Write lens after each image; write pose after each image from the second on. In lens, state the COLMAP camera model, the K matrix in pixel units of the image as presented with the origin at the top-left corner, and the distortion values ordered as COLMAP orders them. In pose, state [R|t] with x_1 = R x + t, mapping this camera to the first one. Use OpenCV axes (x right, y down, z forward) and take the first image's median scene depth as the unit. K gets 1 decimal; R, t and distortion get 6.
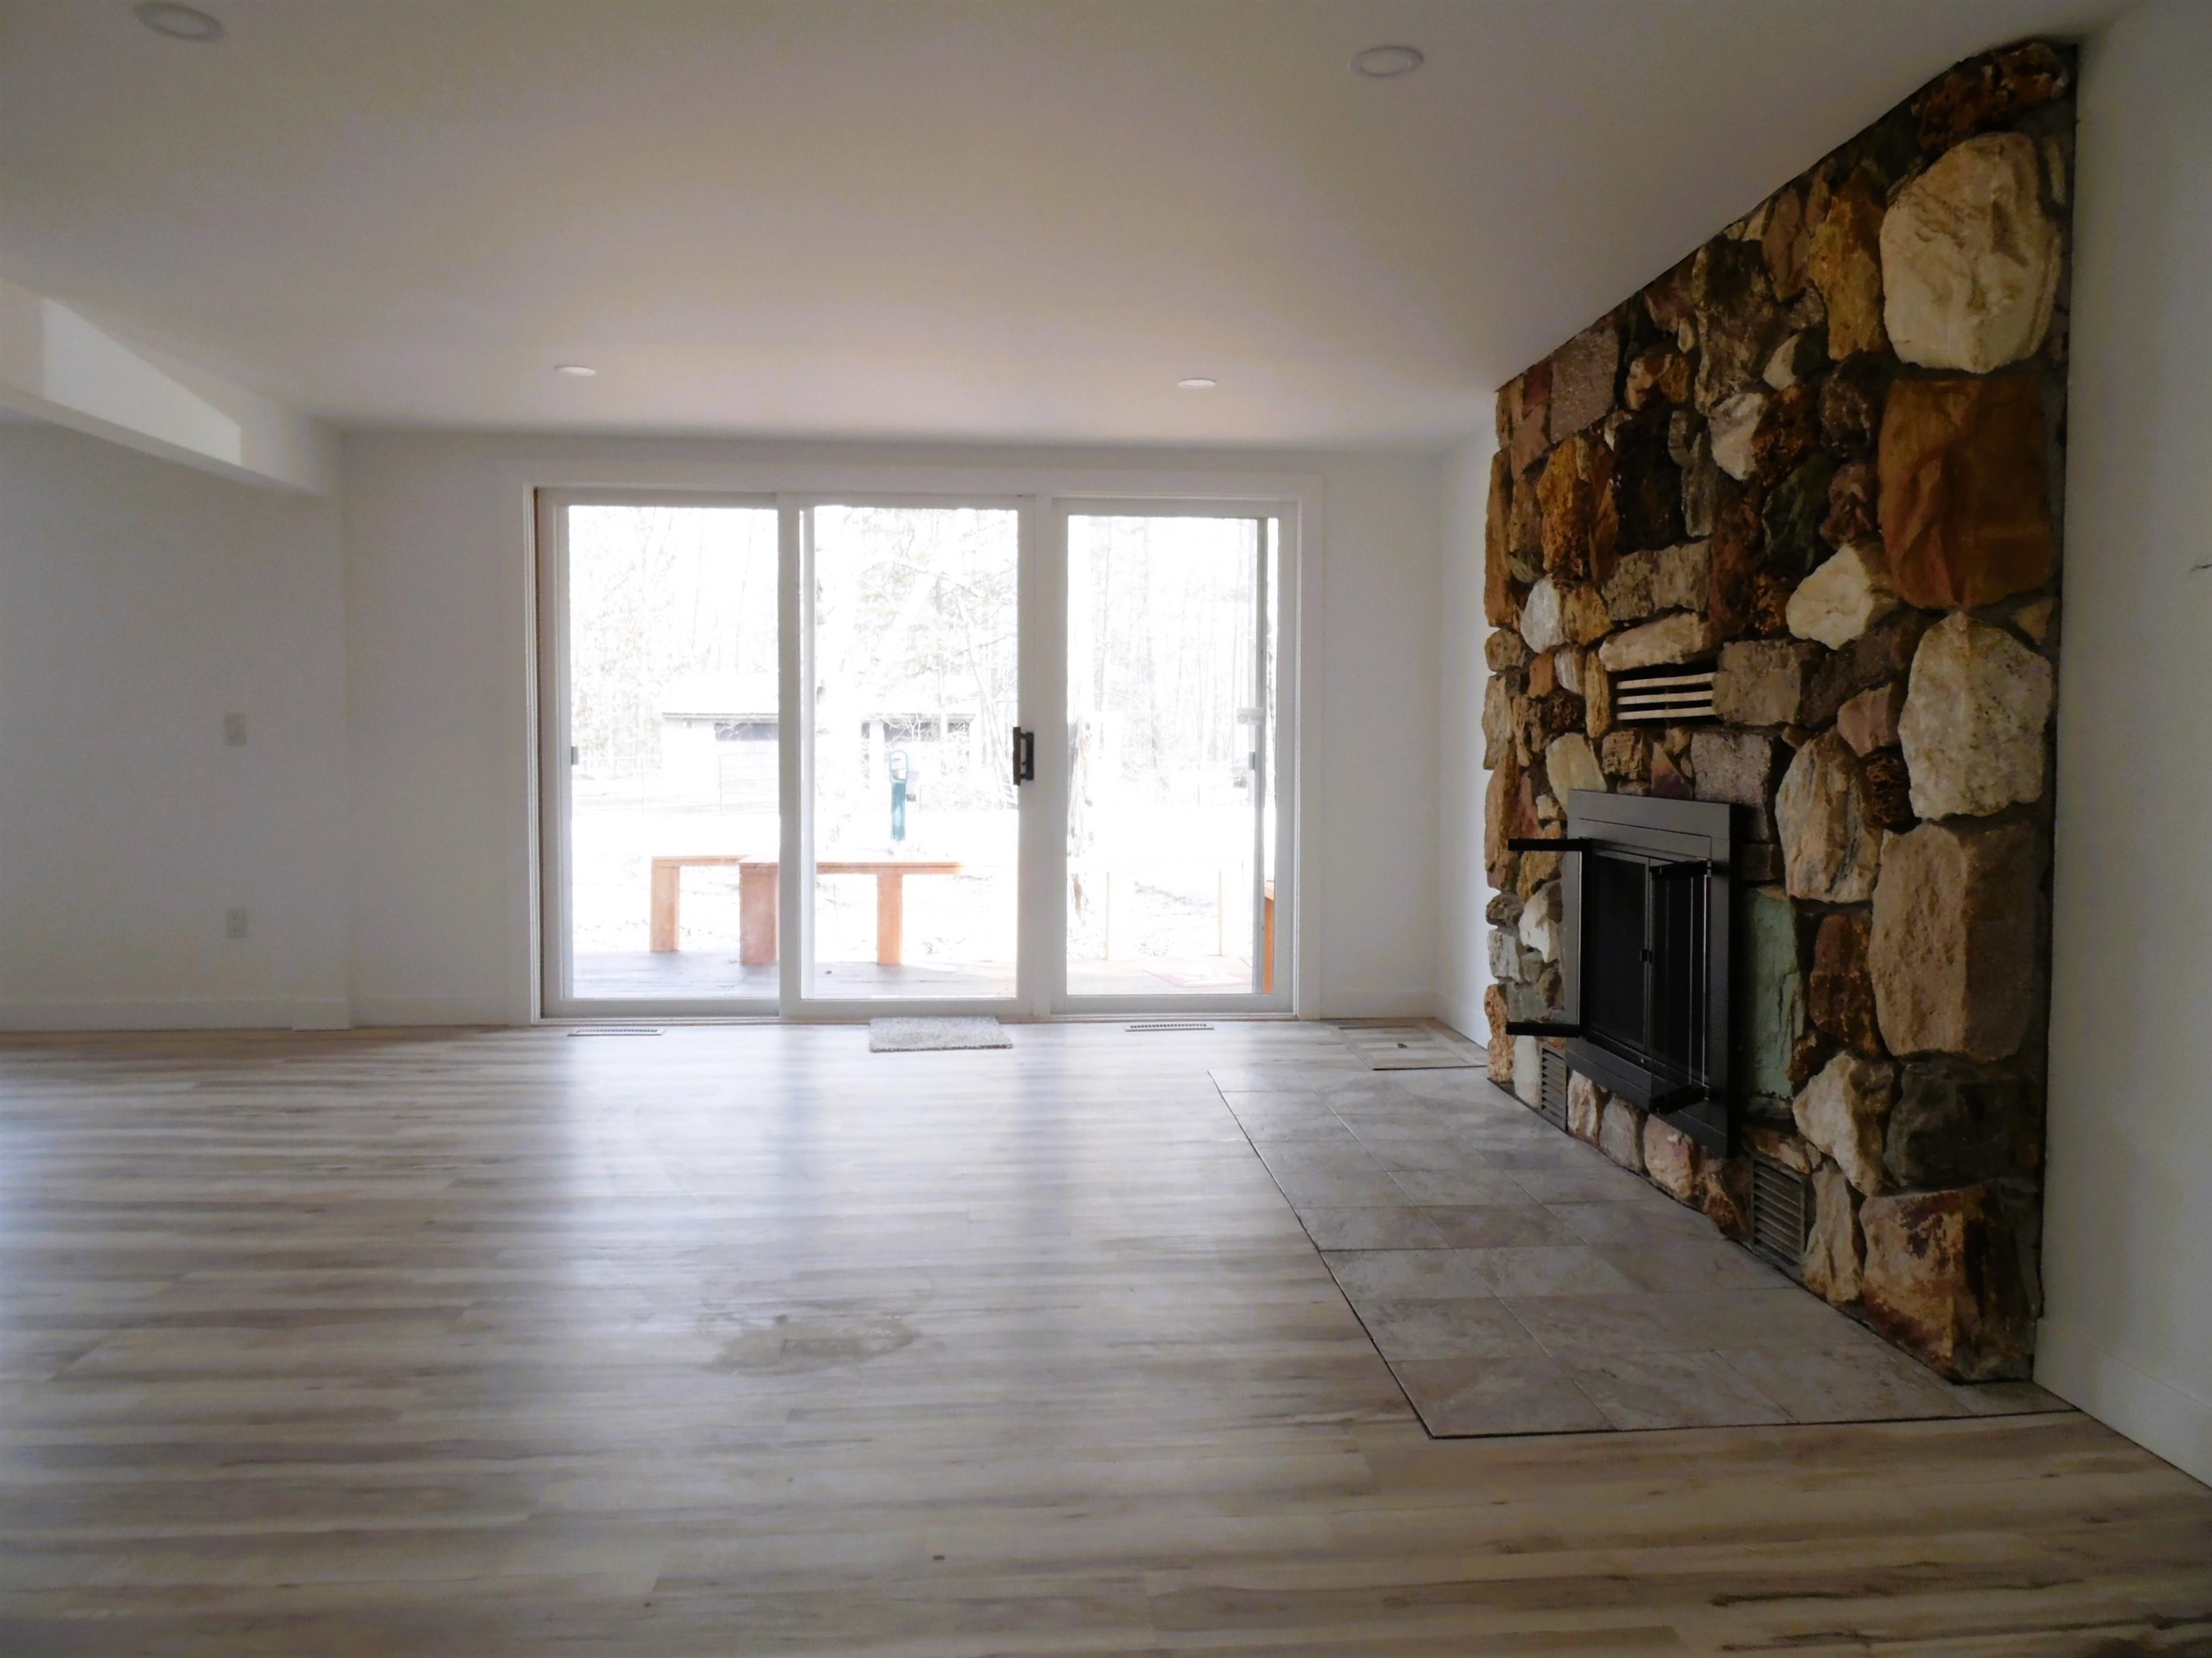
lens RADIAL K [[1522.4, 0, 1113.2], [0, 1522.4, 842.0], [0, 0, 1]] dist [0.008225, -0.018823]
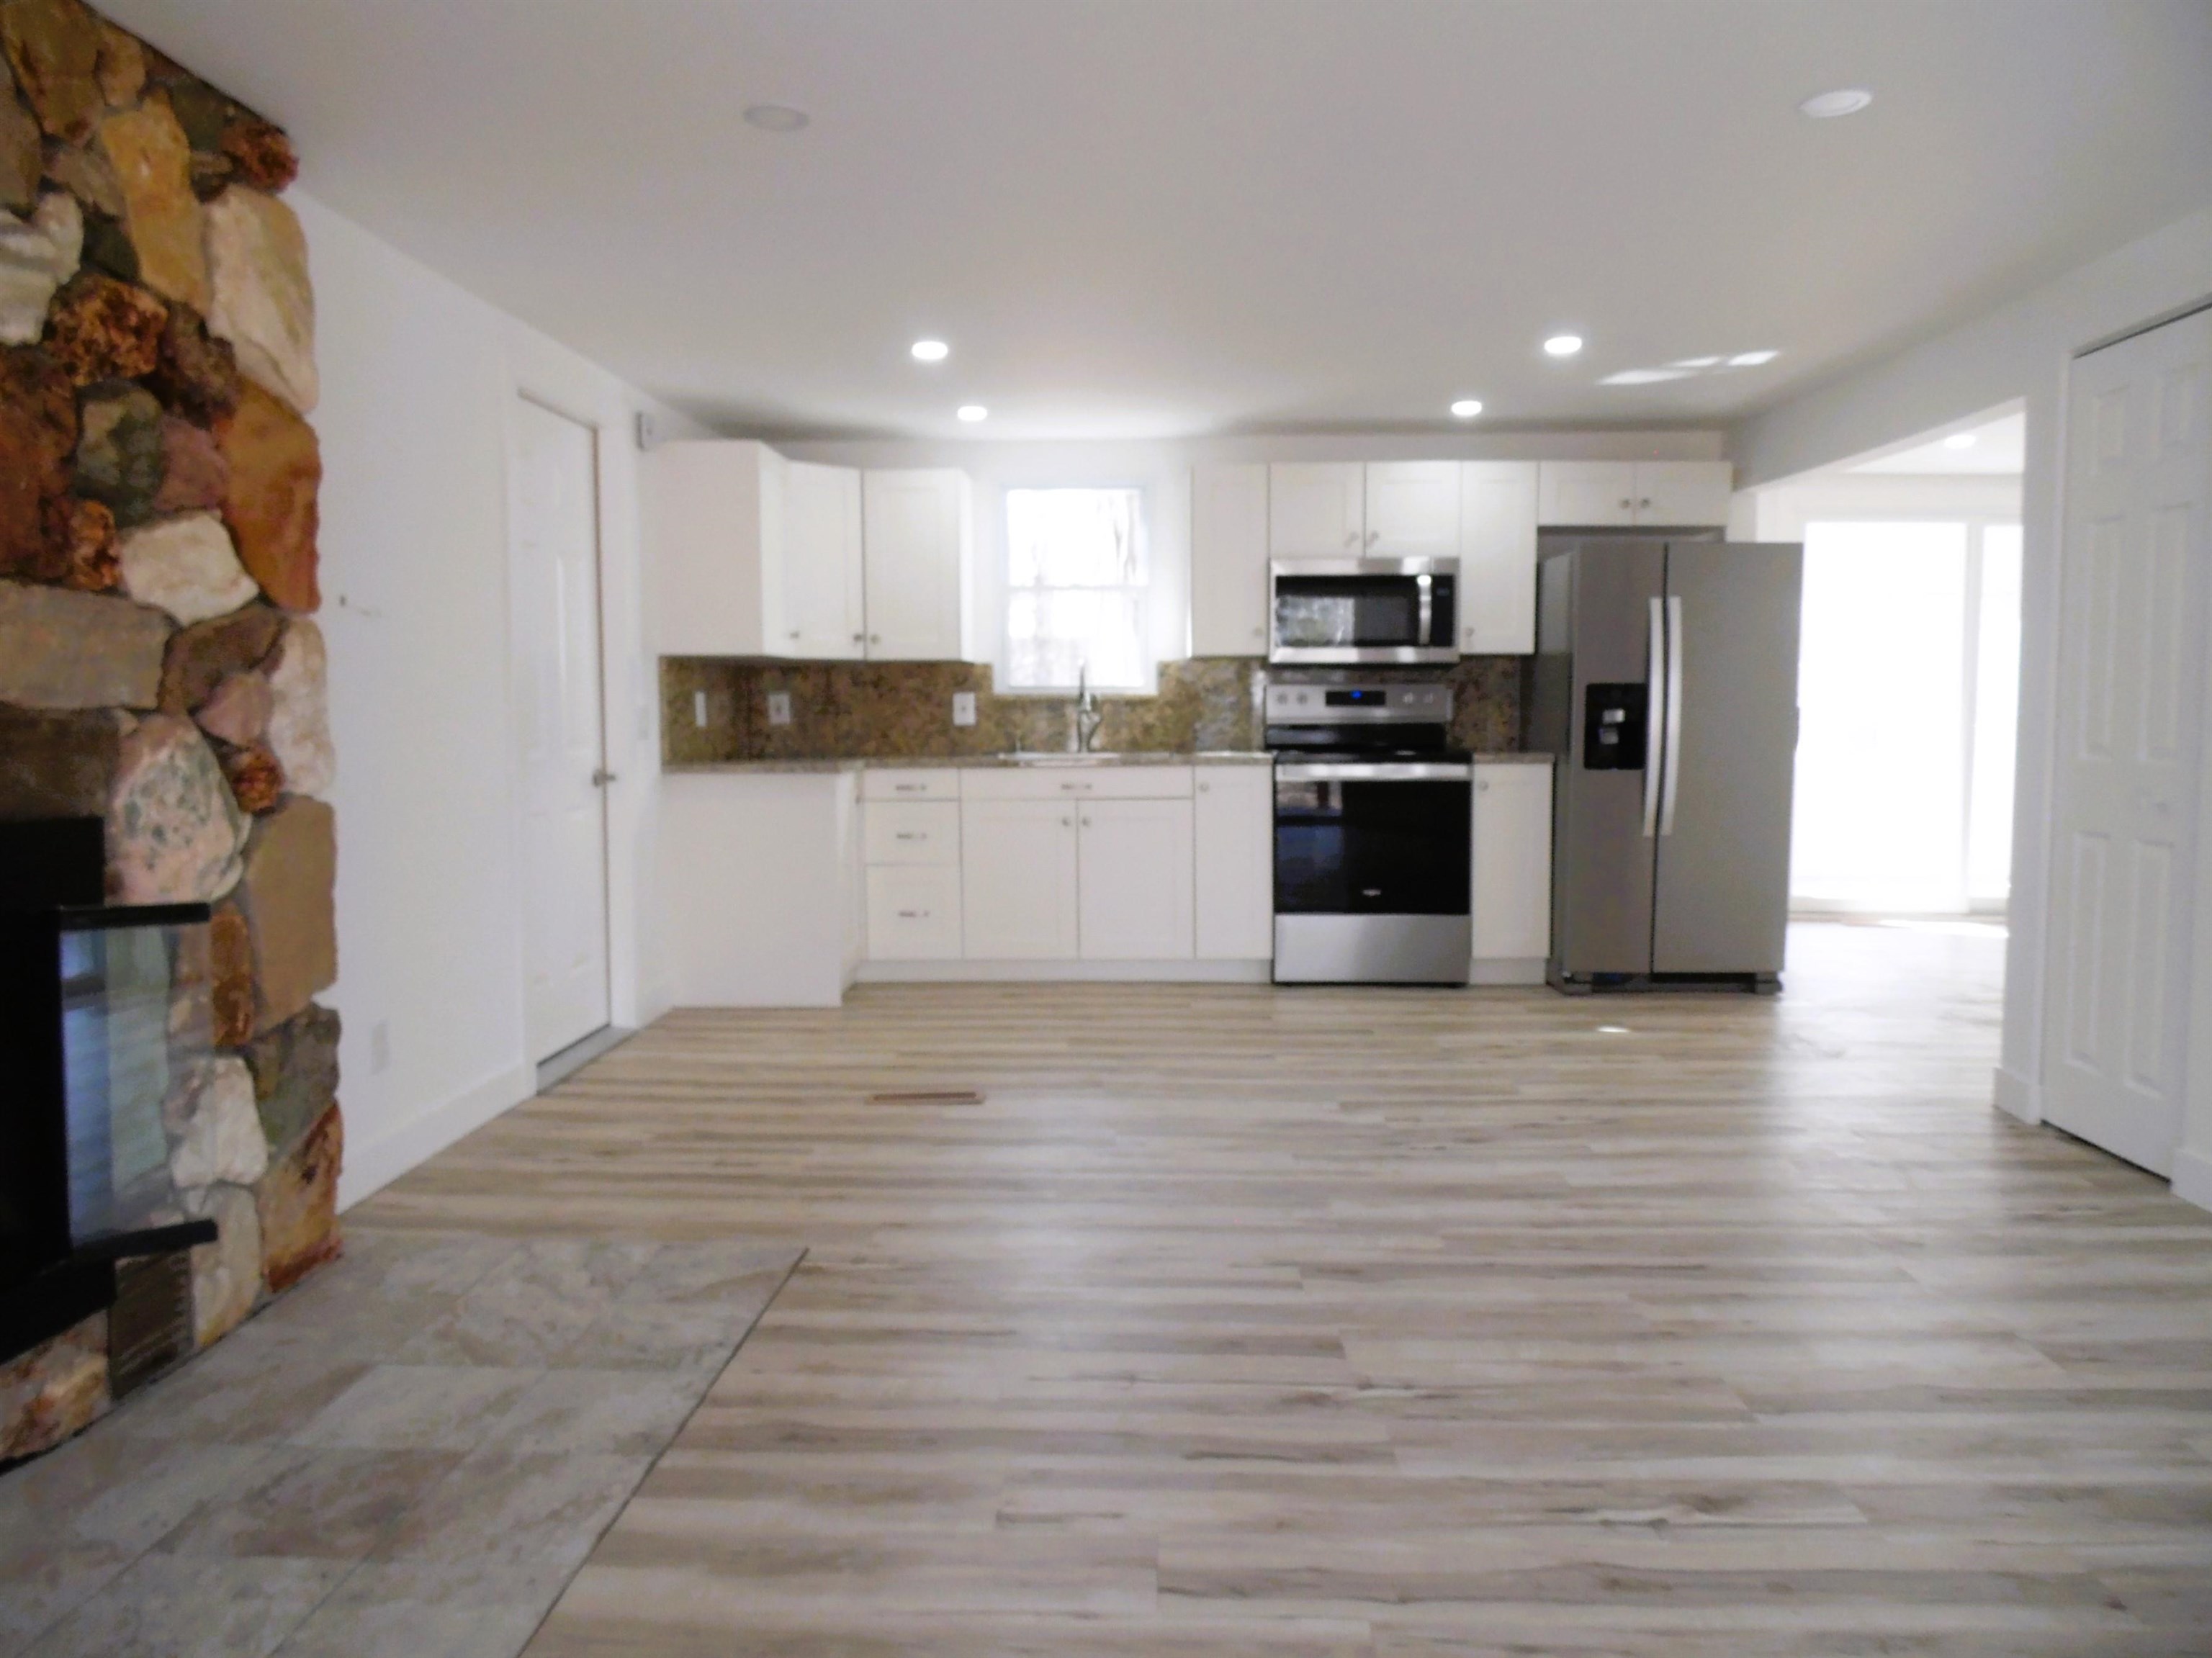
lens RADIAL K [[1522.4, 0, 1117.7], [0, 1522.4, 831.5], [0, 0, 1]] dist [0.008225, -0.018823]
pose [[-0.993462, -0.009448, 0.113768, -0.166620], [0.006901, 0.989777, 0.142459, -0.125073], [-0.113951, 0.142313, -0.983241, 1.765571]]
